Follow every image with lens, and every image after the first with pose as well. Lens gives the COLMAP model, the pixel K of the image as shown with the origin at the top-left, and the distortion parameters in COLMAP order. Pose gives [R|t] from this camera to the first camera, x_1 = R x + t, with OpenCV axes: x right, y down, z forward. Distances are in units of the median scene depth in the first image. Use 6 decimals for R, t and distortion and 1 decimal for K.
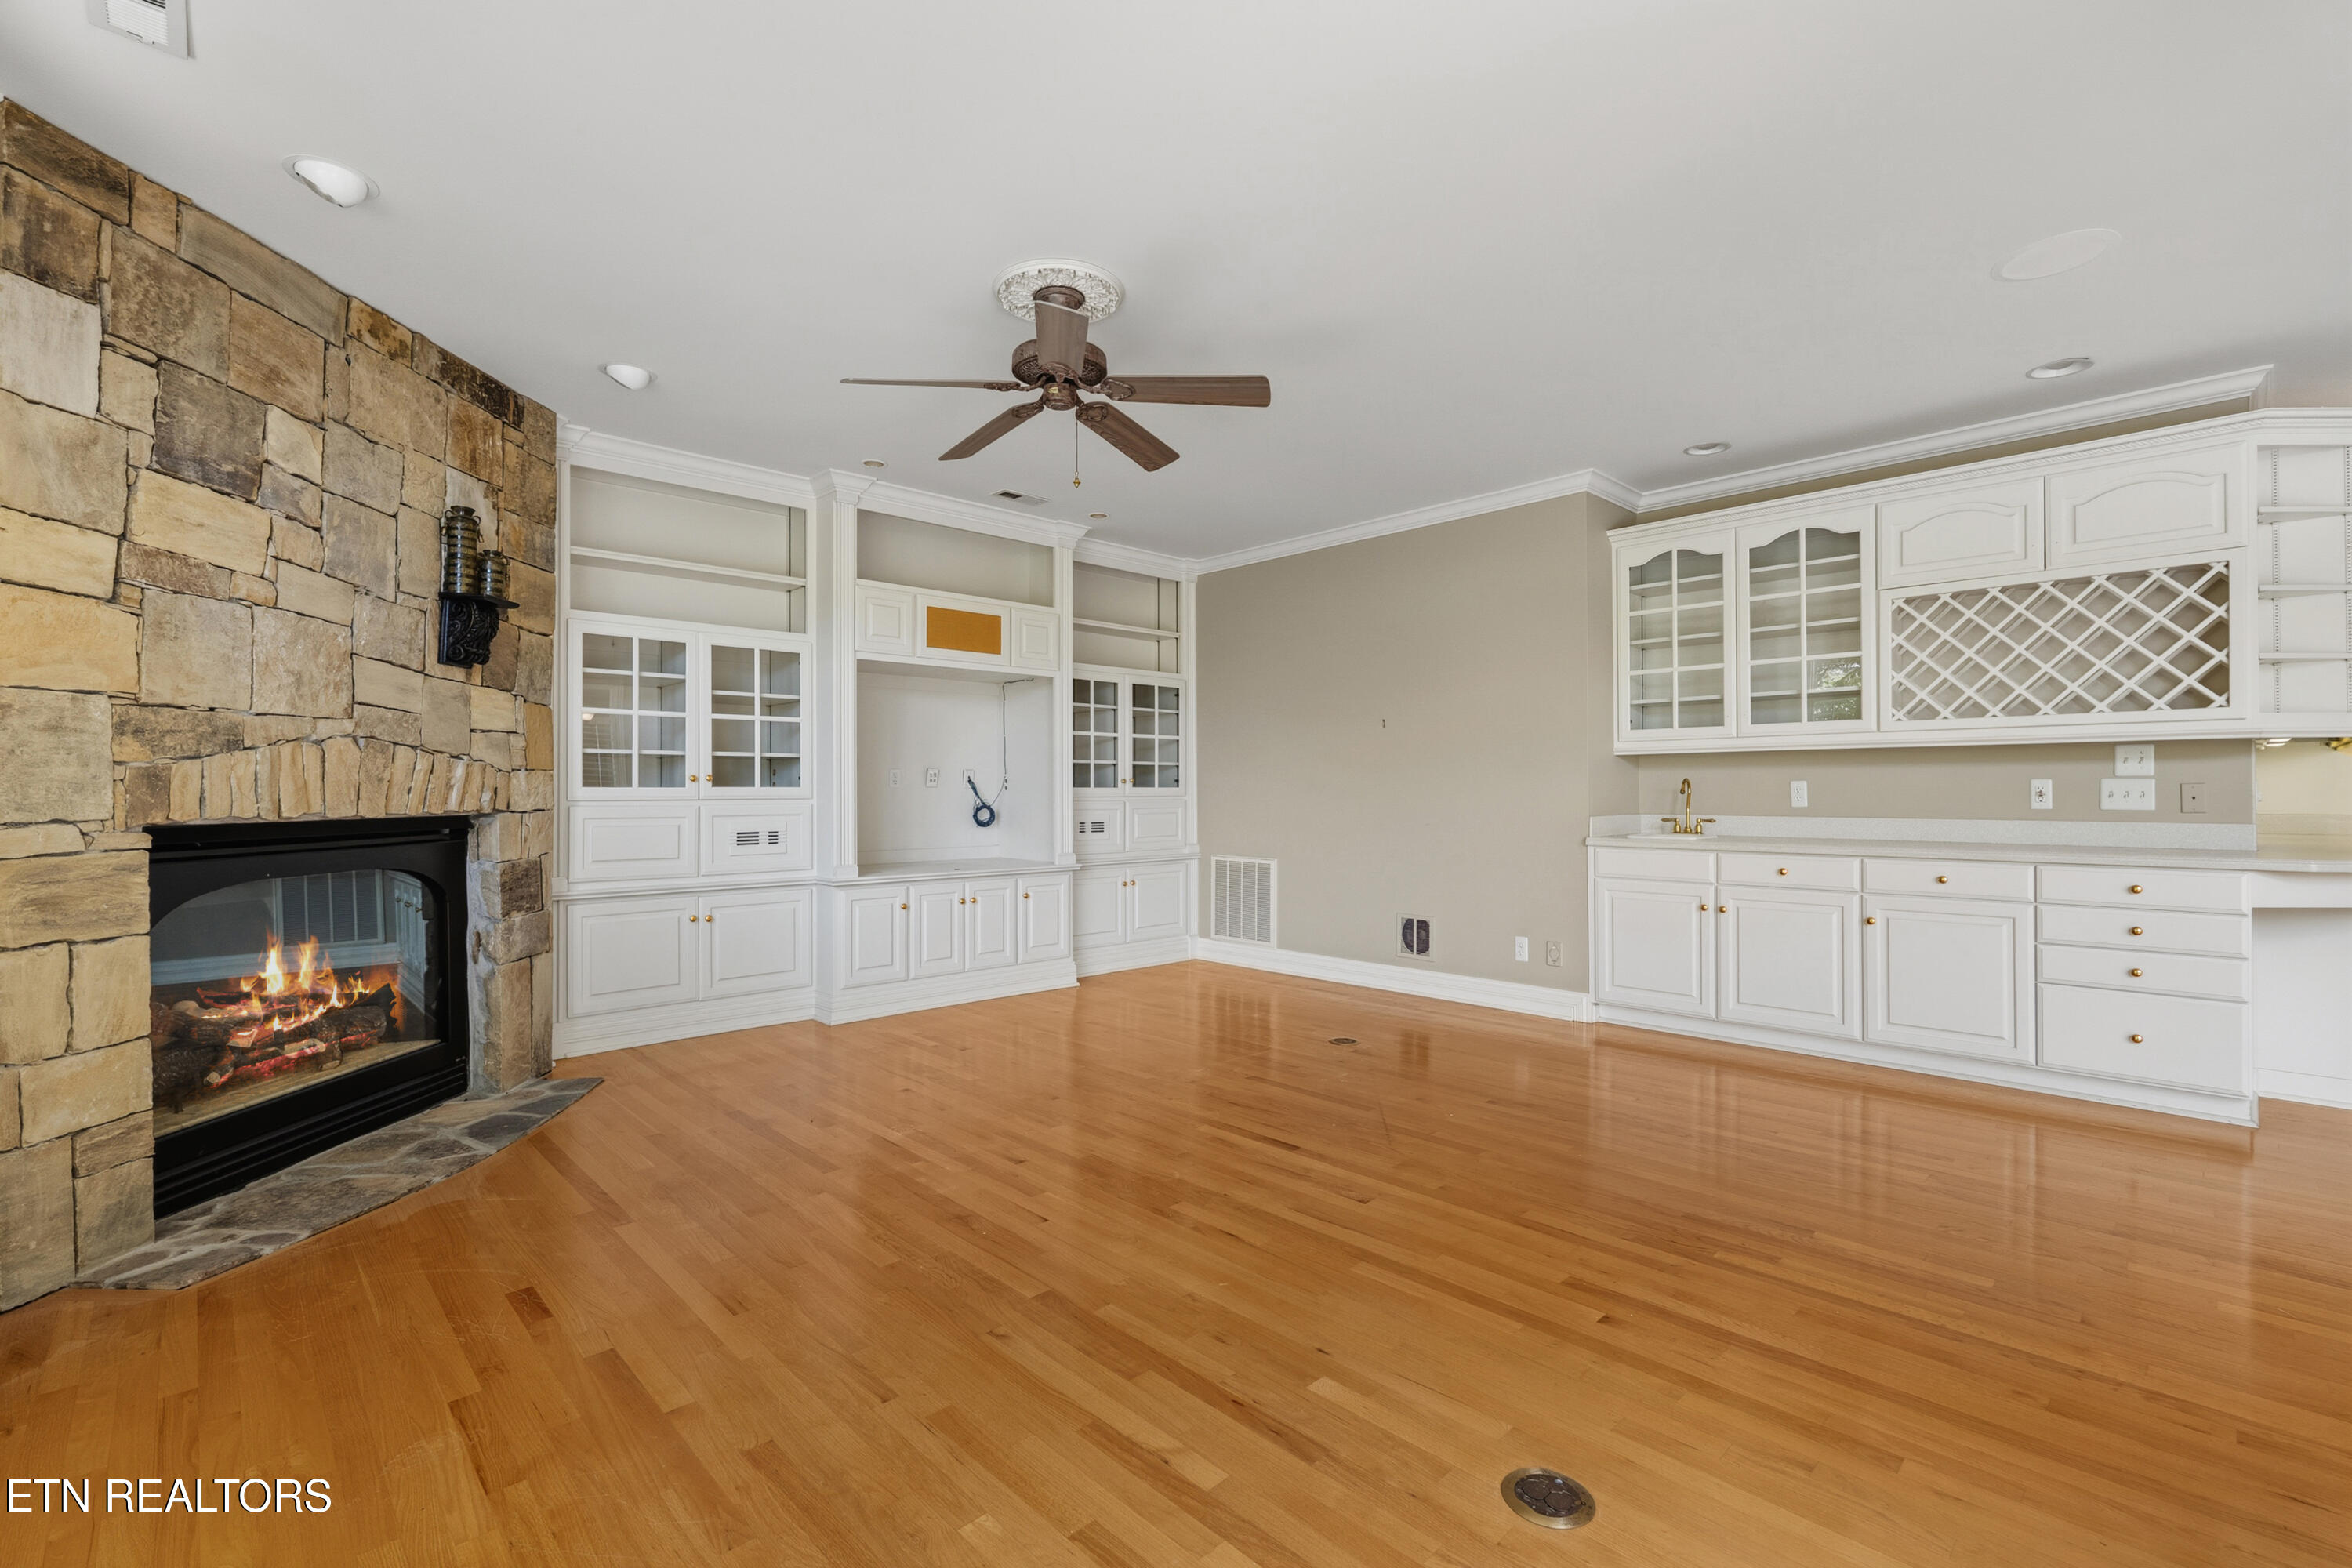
lens RADIAL K [[1041.8, 0, 1178.8], [0, 1041.8, 777.8], [0, 0, 1]] dist [-0.002103, 0.000091]
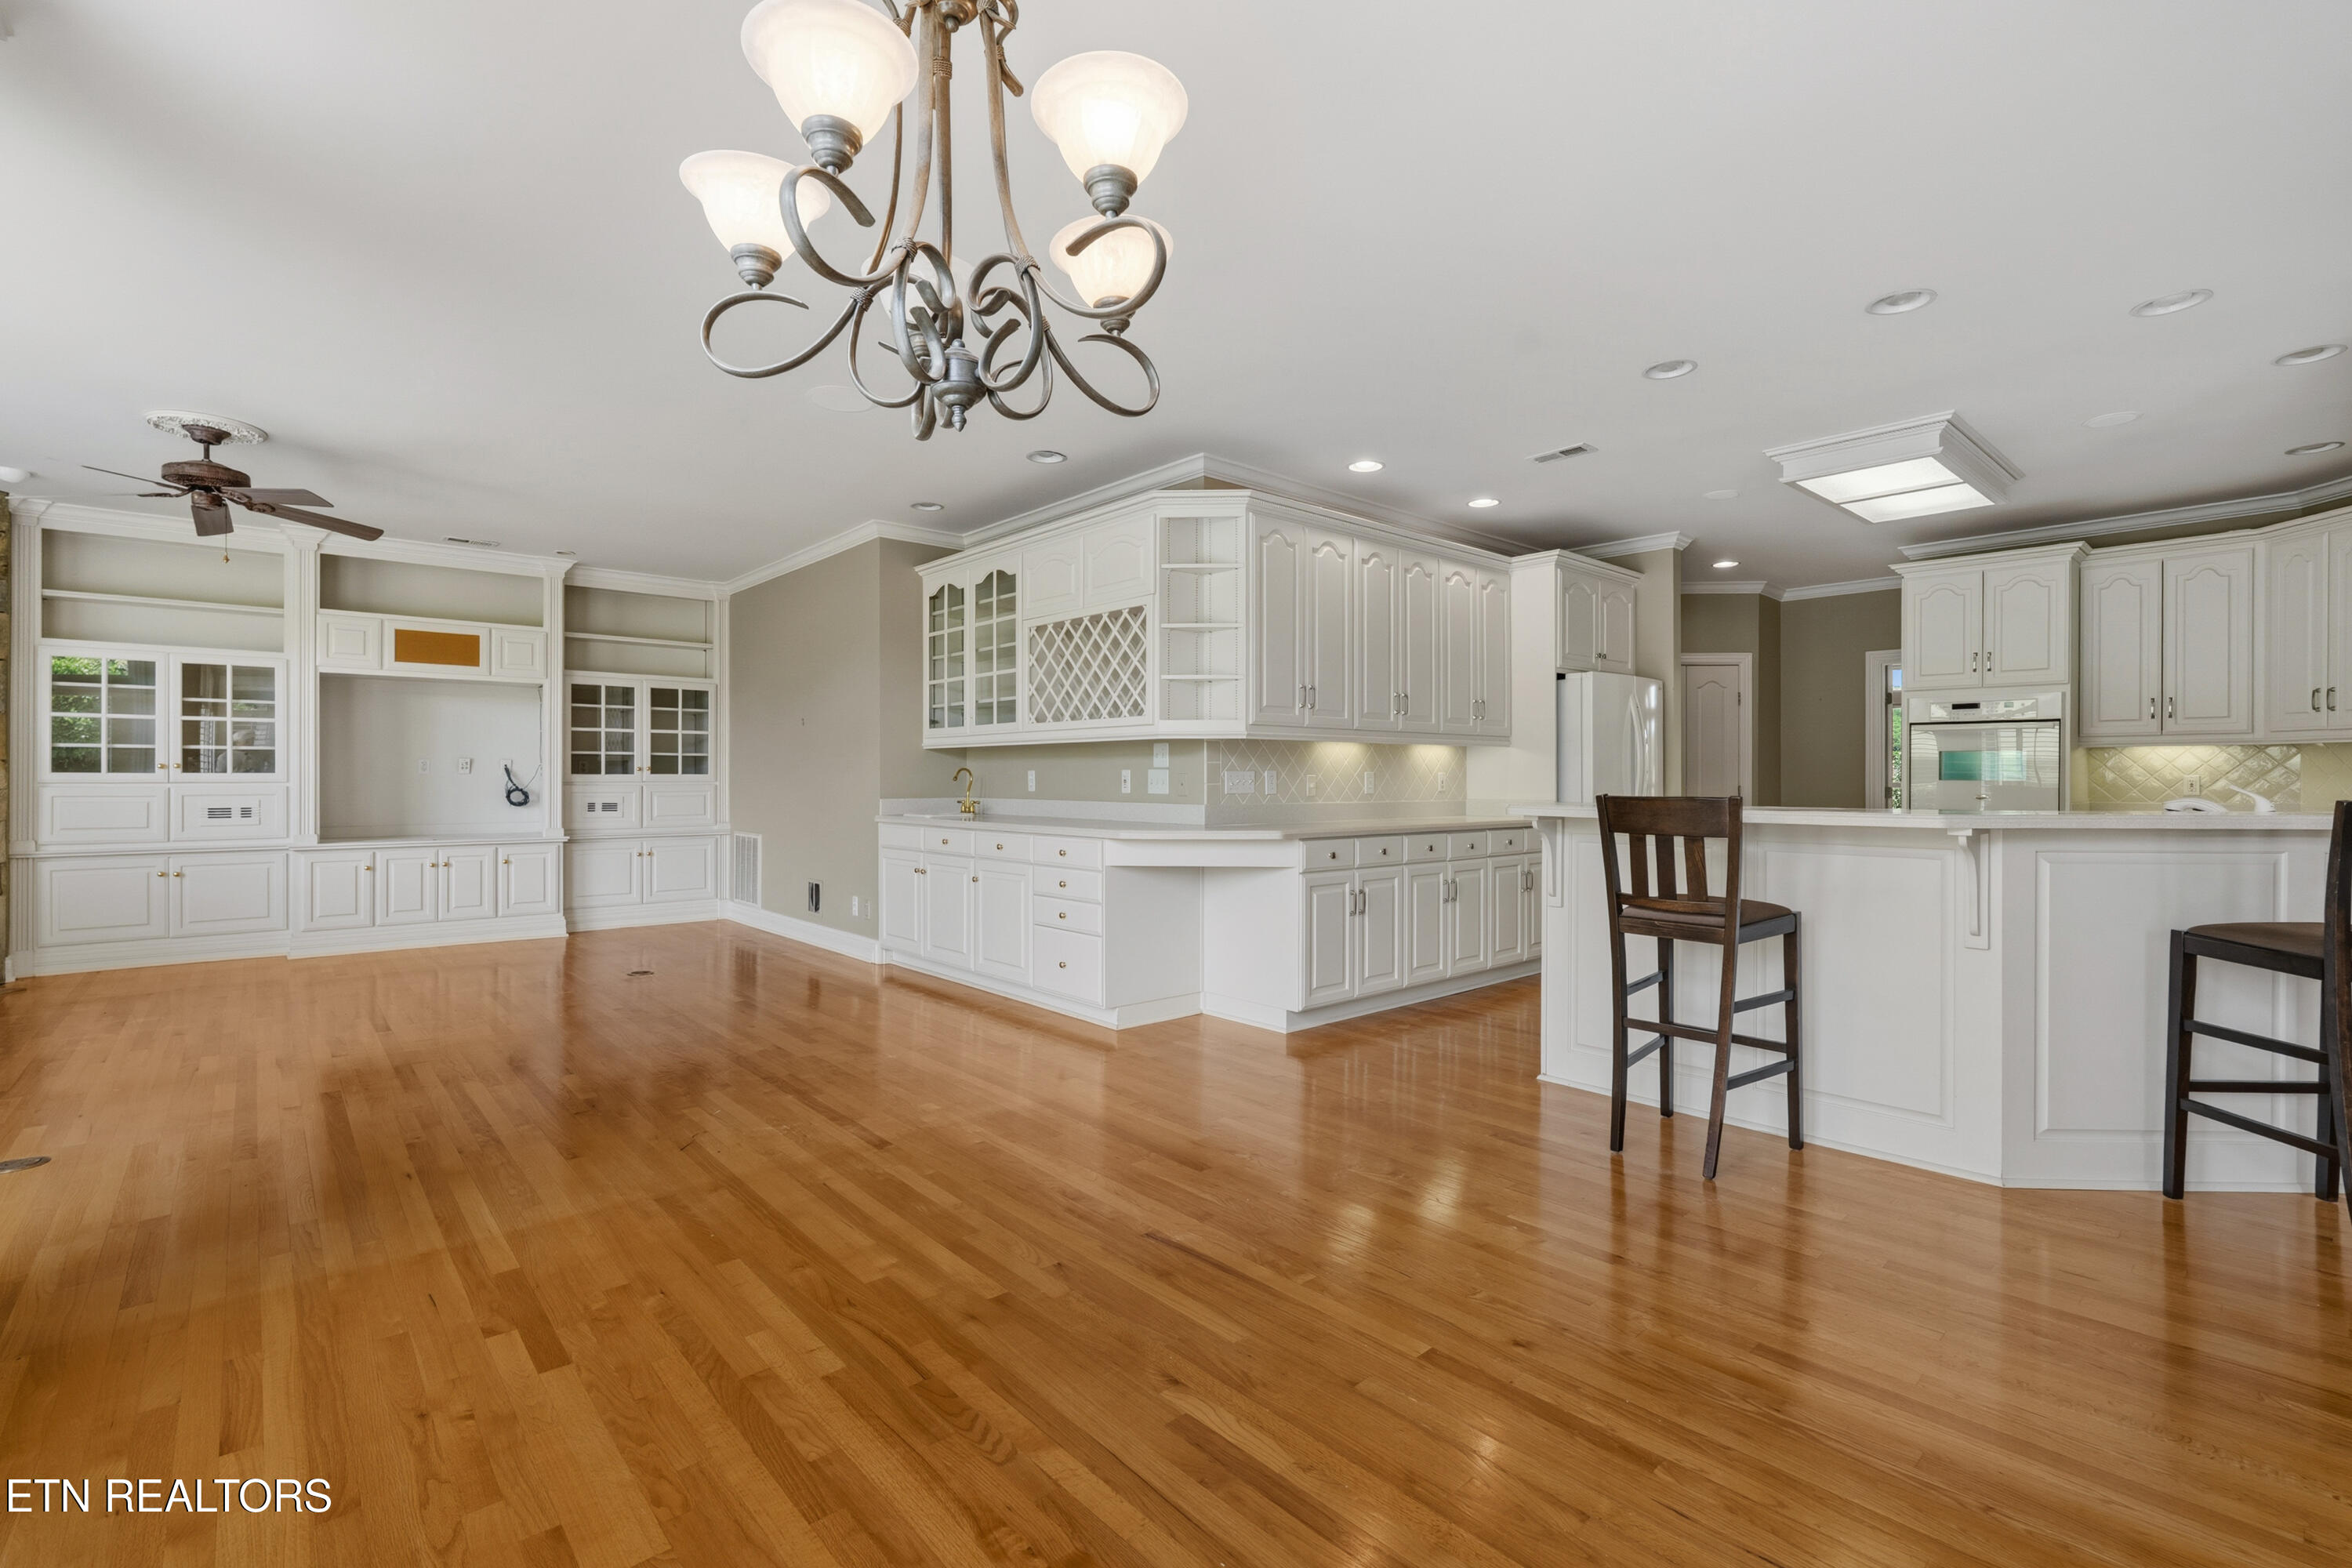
lens RADIAL K [[1041.8, 0, 1162.4], [0, 1041.8, 776.0], [0, 0, 1]] dist [-0.002103, 0.000091]
pose [[0.999254, 0.002915, -0.038502, 0.772721], [-0.002479, 0.999932, 0.011377, -0.004936], [0.038532, -0.011273, 0.999194, -0.230067]]
